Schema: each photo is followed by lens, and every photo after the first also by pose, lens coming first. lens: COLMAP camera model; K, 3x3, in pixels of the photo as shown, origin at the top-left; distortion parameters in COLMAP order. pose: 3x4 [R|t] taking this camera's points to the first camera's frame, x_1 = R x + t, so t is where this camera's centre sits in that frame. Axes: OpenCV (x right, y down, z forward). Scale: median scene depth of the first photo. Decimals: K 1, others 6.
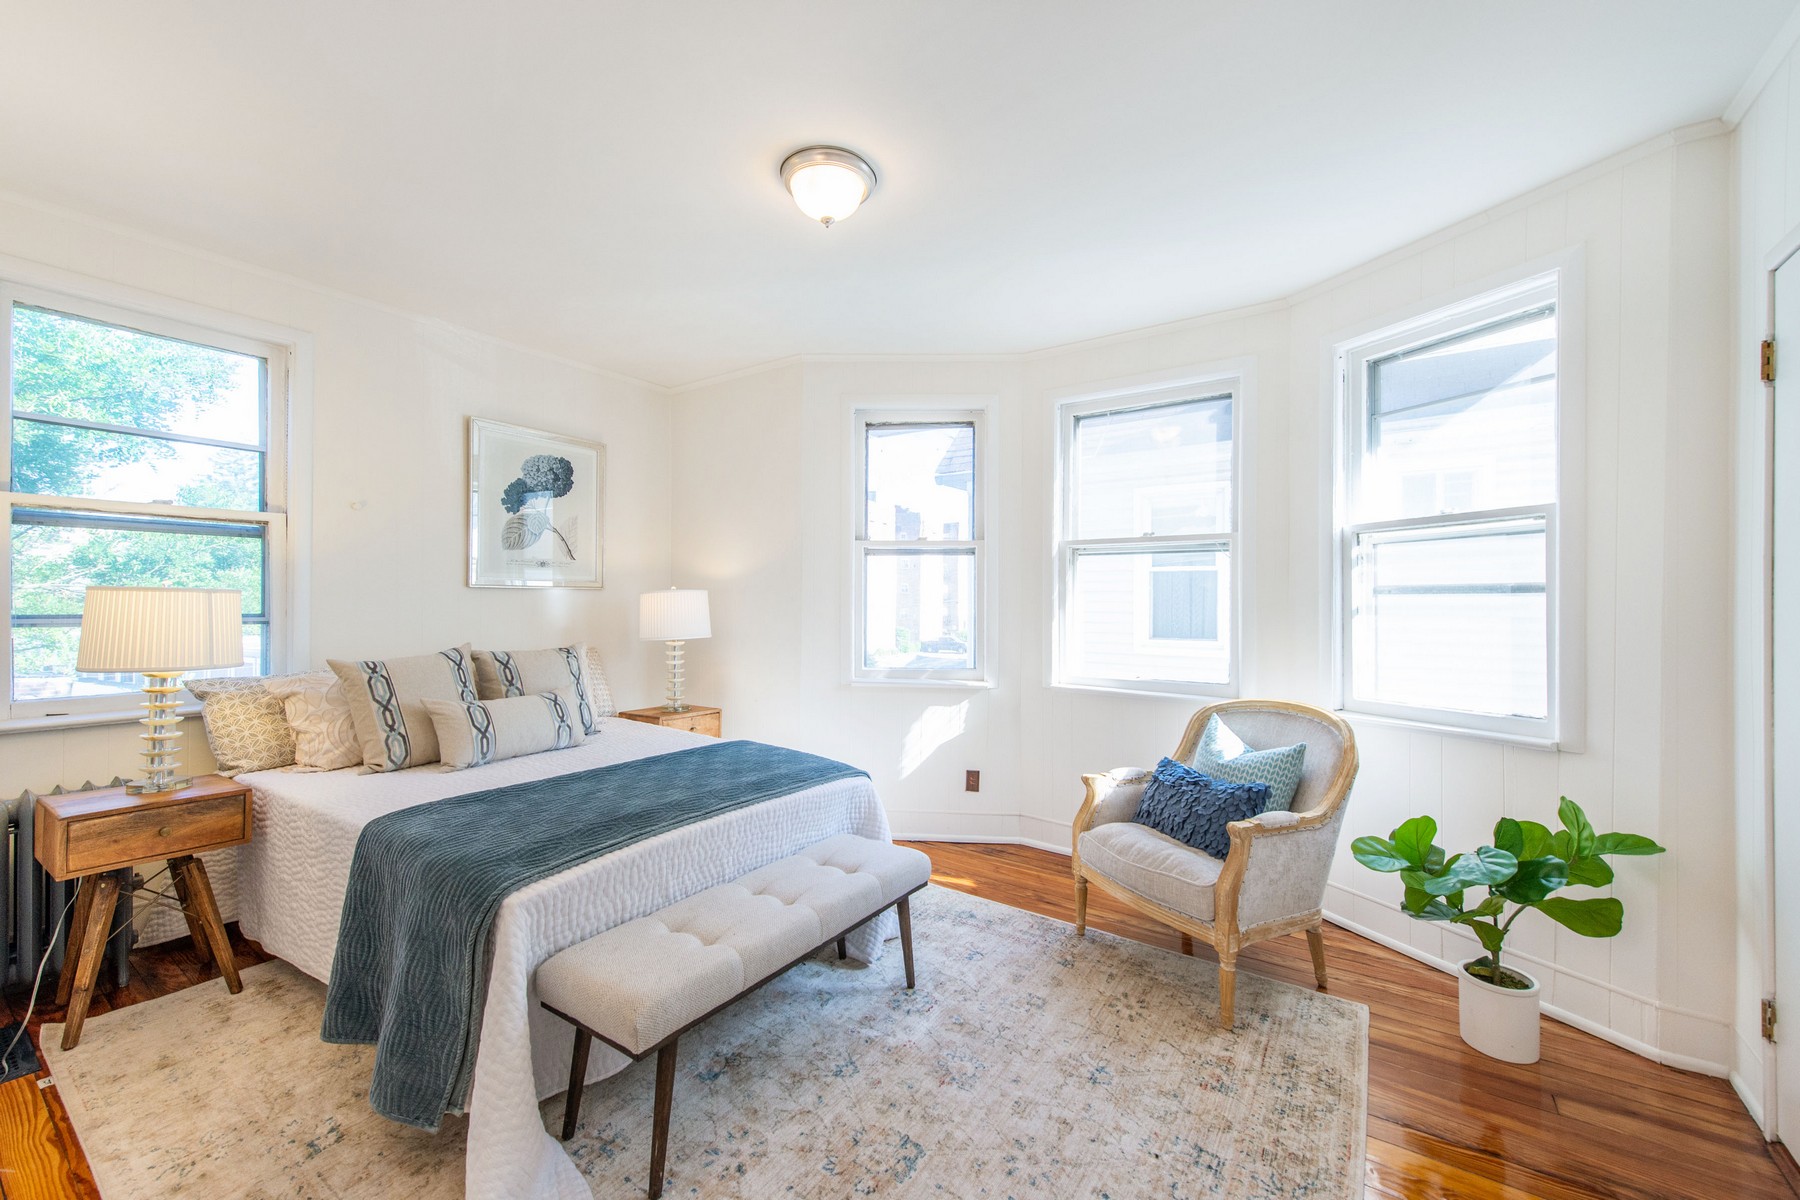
lens RADIAL K [[717.0, 0, 884.4], [0, 717.0, 588.6], [0, 0, 1]] dist [0.009944, -0.000244]
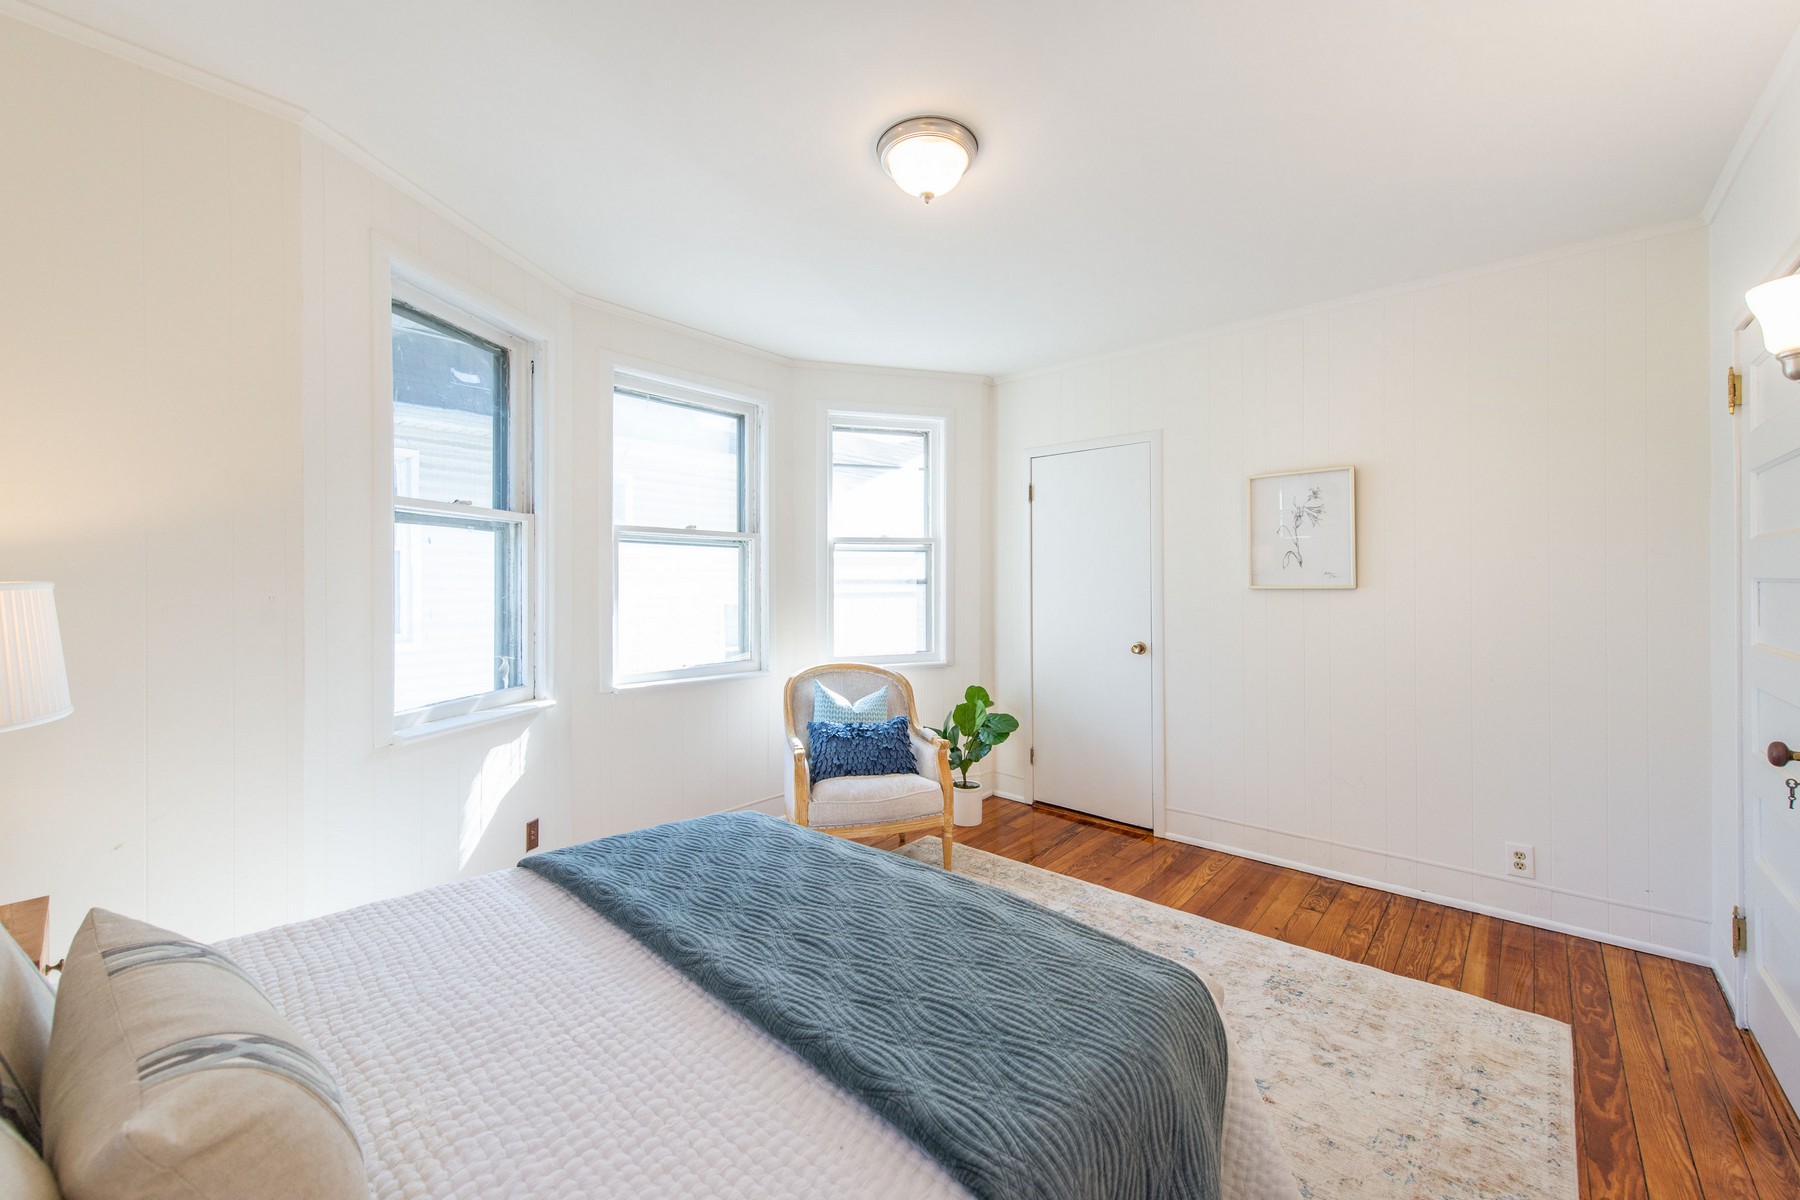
lens RADIAL K [[717.0, 0, 884.4], [0, 717.0, 588.6], [0, 0, 1]] dist [0.009944, -0.000244]
pose [[0.125922, -0.018361, 0.991870, -0.766519], [-0.021017, 0.999555, 0.021171, -0.018315], [-0.991817, -0.023512, 0.125481, 0.715081]]
